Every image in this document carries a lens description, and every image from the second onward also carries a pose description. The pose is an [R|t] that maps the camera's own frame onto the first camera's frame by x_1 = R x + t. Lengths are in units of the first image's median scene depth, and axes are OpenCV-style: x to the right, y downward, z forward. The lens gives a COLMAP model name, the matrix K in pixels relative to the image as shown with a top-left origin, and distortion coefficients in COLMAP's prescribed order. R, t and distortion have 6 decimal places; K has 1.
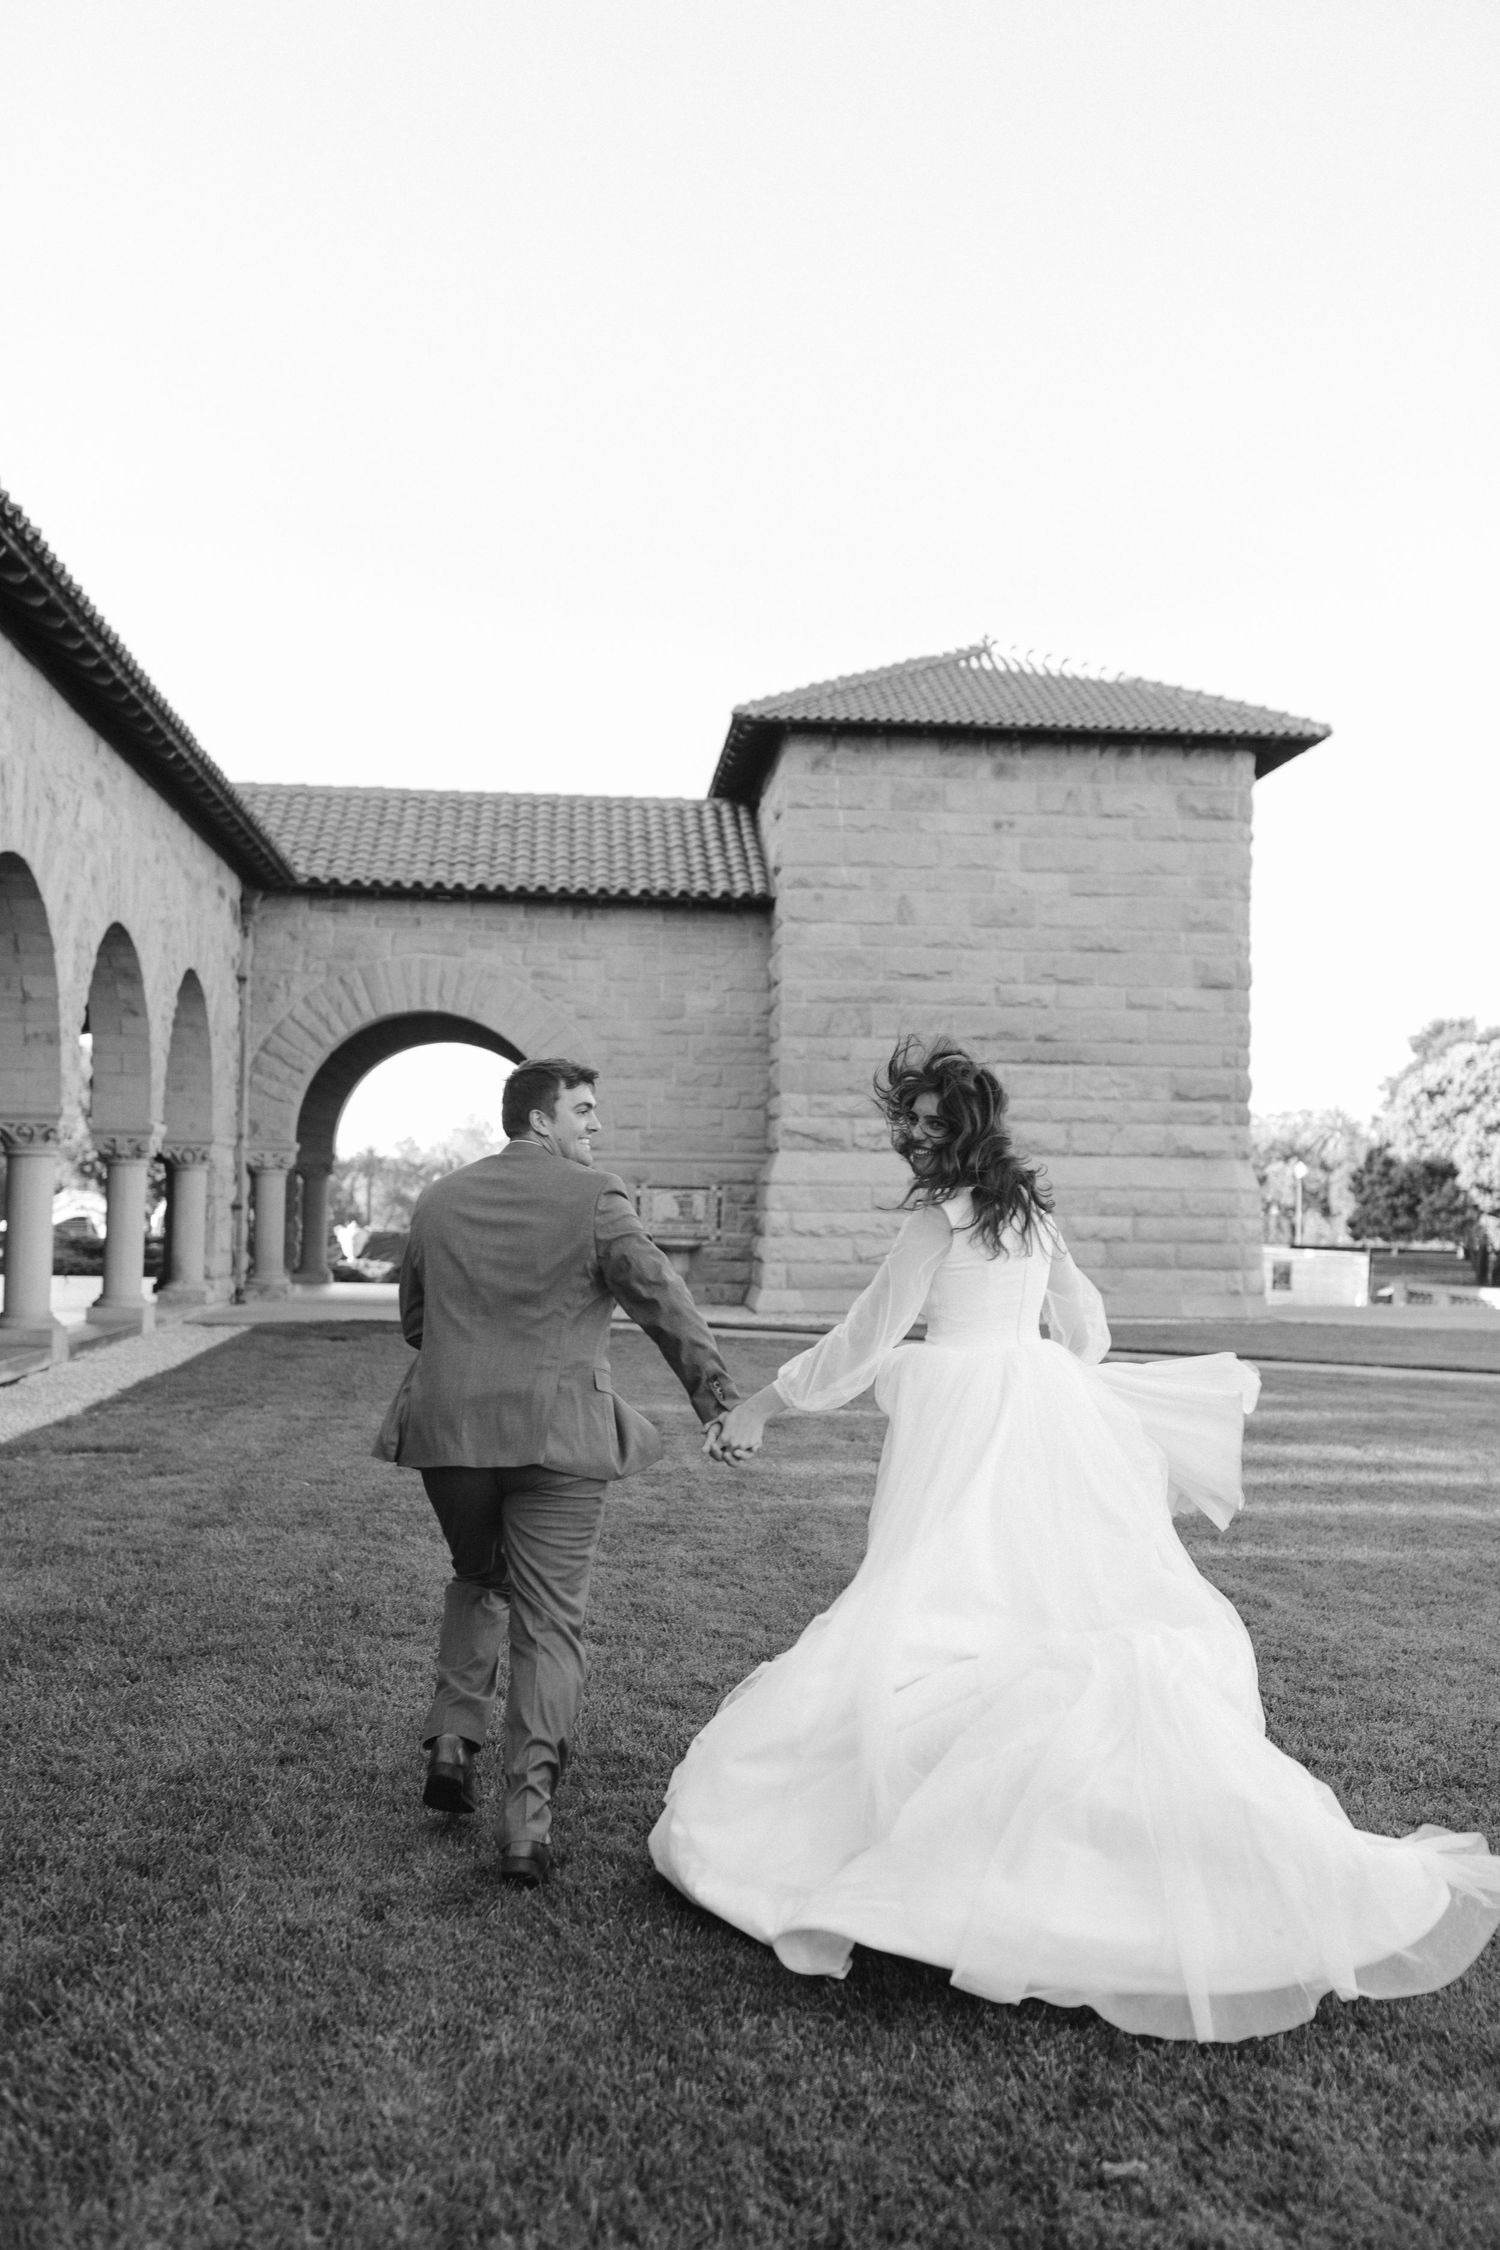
lens RADIAL K [[2231.8, 0, 820.0], [0, 2231.8, 985.9], [0, 0, 1]] dist [0.053145, -0.004293]
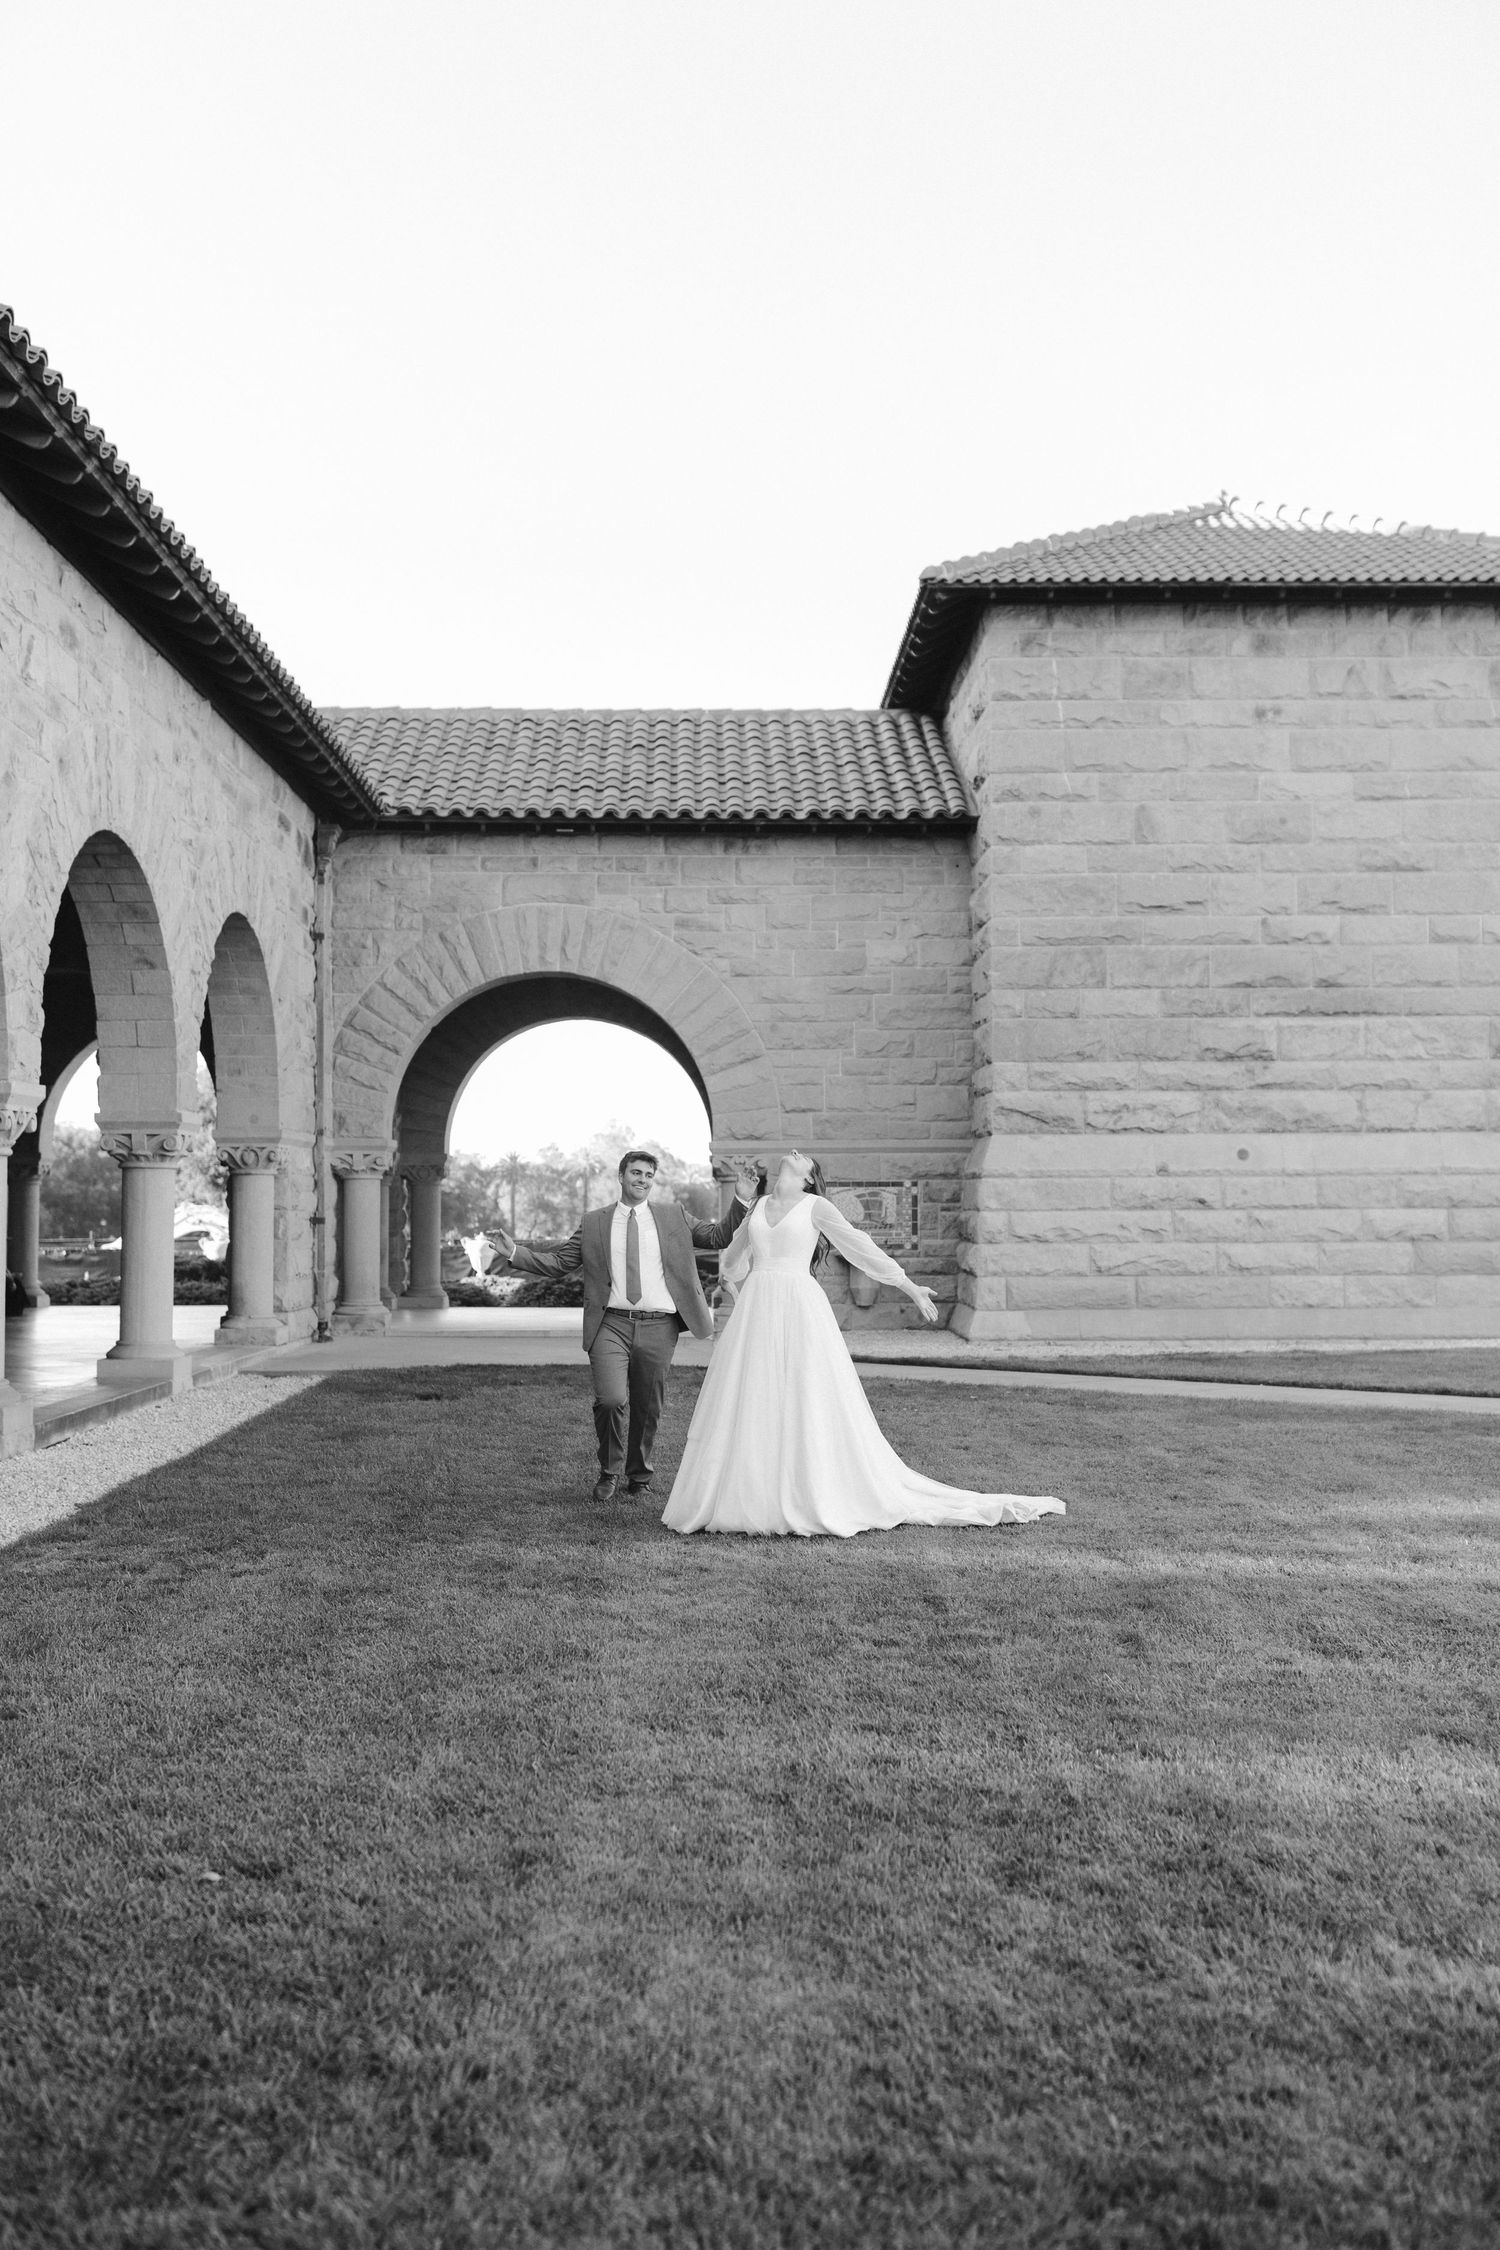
lens RADIAL K [[2217.4, 0, 860.1], [0, 2217.4, 928.9], [0, 0, 1]] dist [0.033503, -0.003606]
pose [[0.998758, -0.027575, -0.041503, -0.030193], [0.026522, 0.999317, -0.025720, 0.019911], [0.042184, 0.024588, 0.998807, 0.209956]]
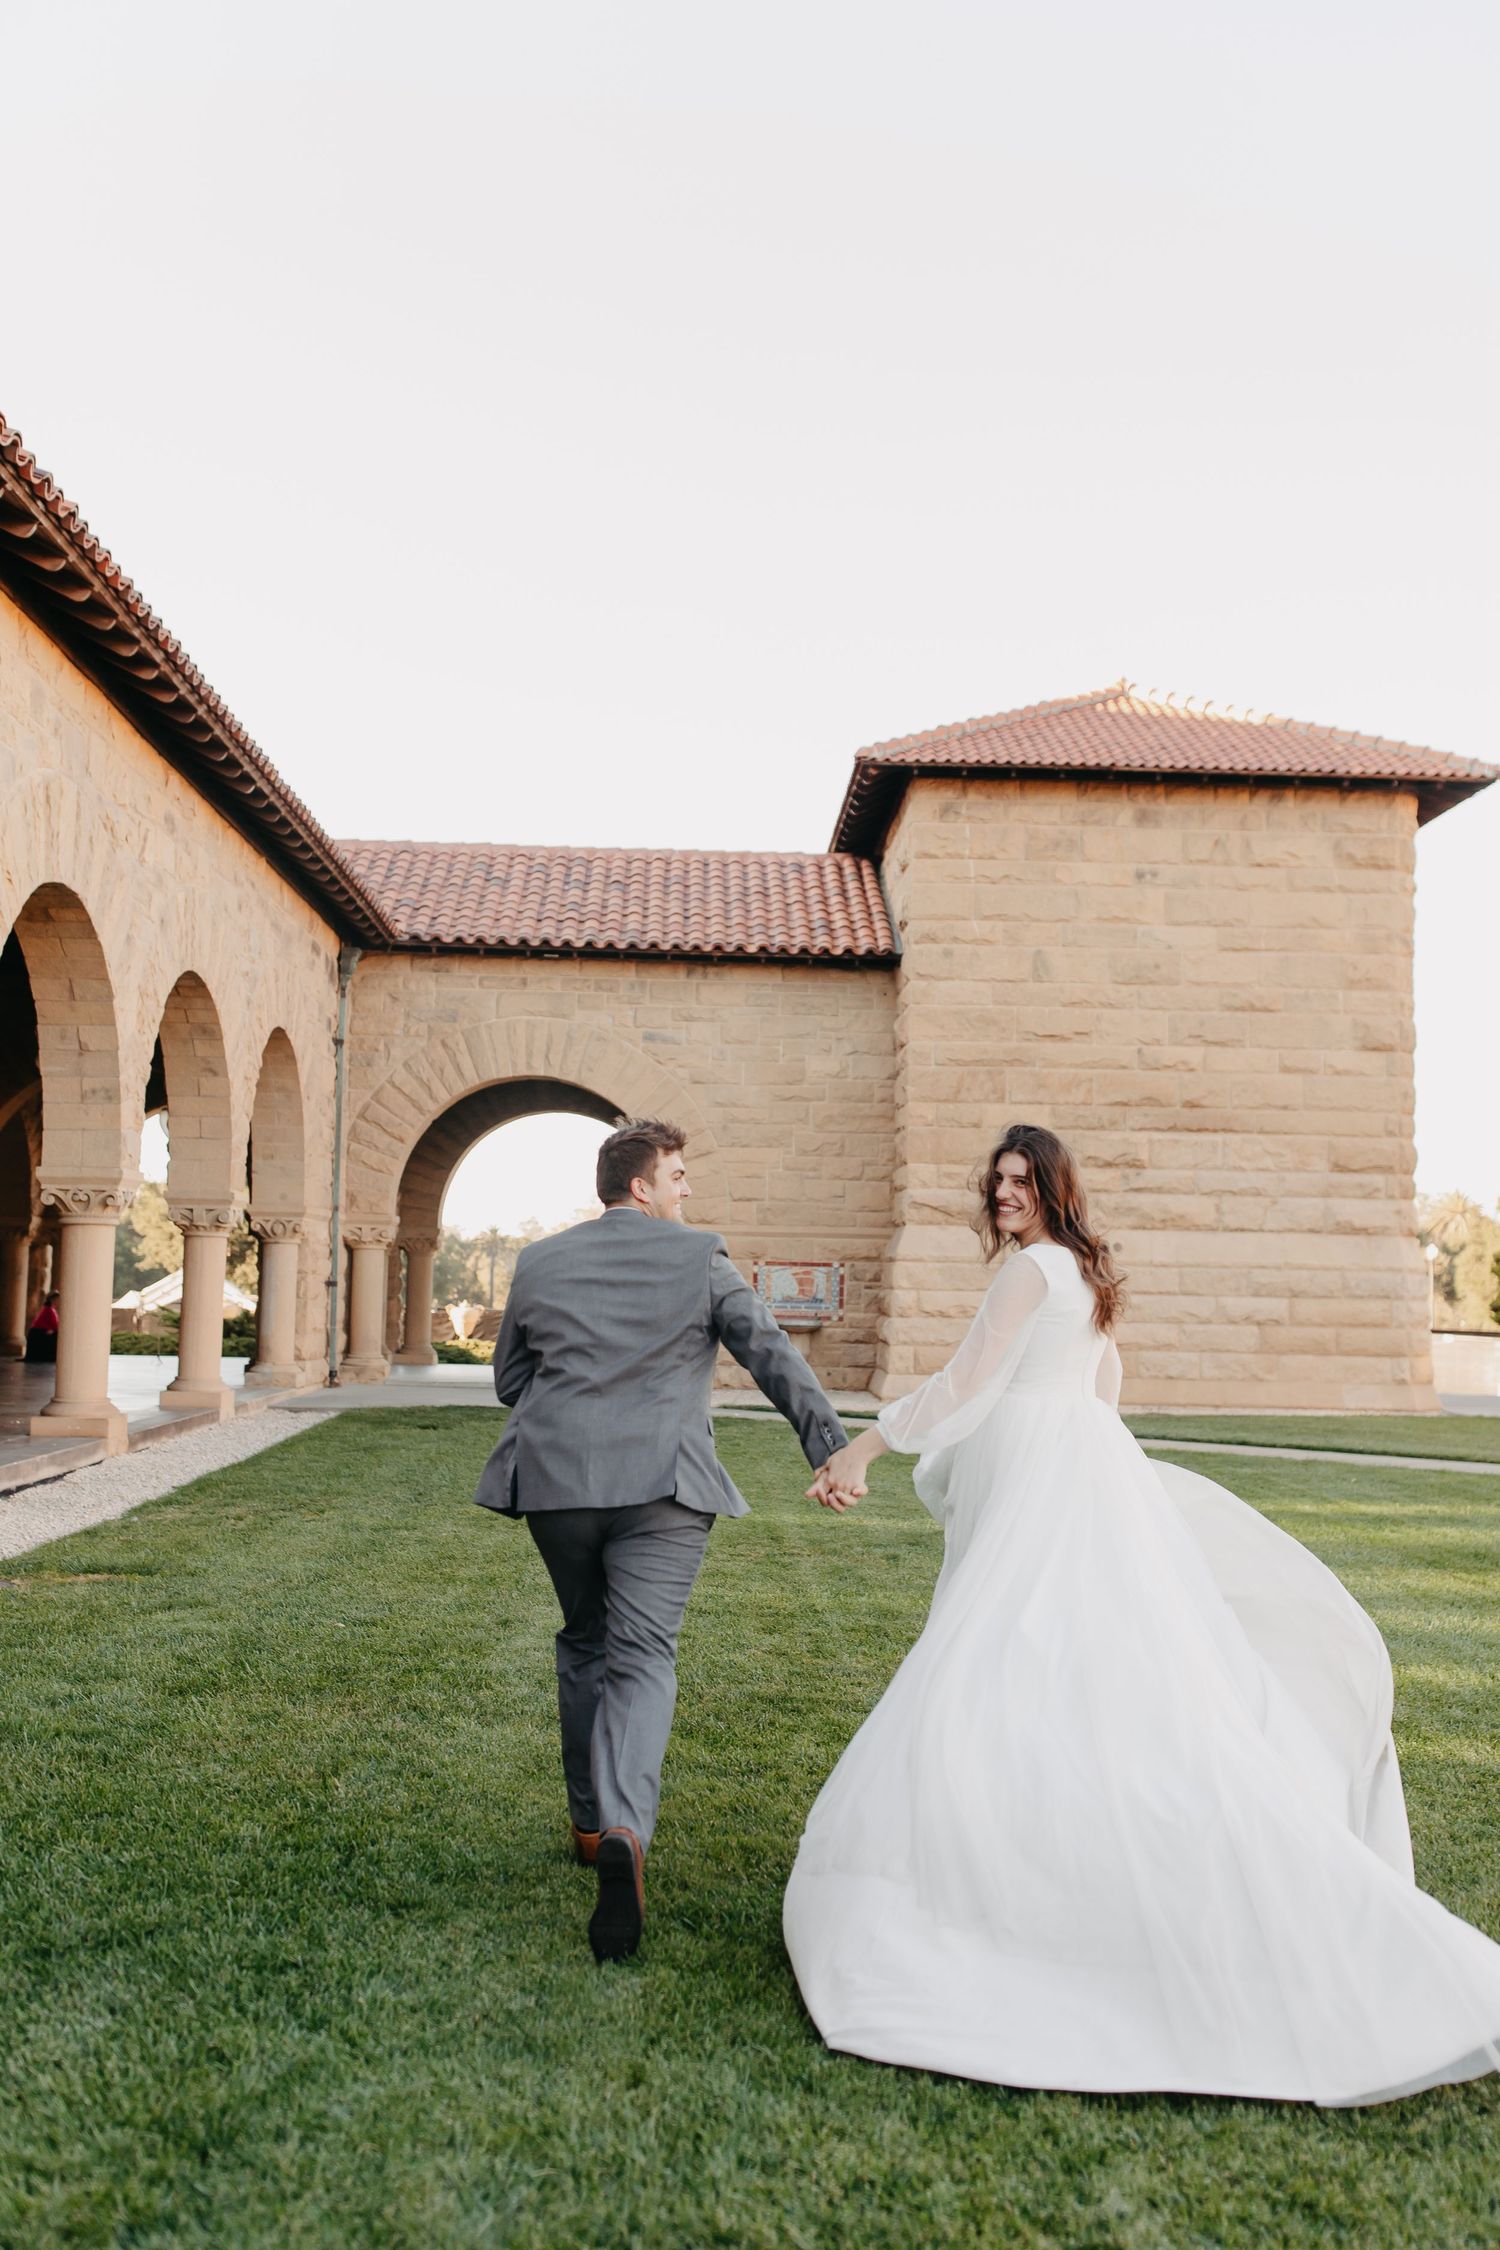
lens RADIAL K [[2202.8, 0, 839.1], [0, 2202.8, 987.3], [0, 0, 1]] dist [0.066312, -0.001581]
pose [[0.999038, -0.002271, -0.043789, -0.005605], [0.000665, 0.999327, -0.036668, 0.008356], [0.043843, 0.036604, 0.998368, 0.074382]]
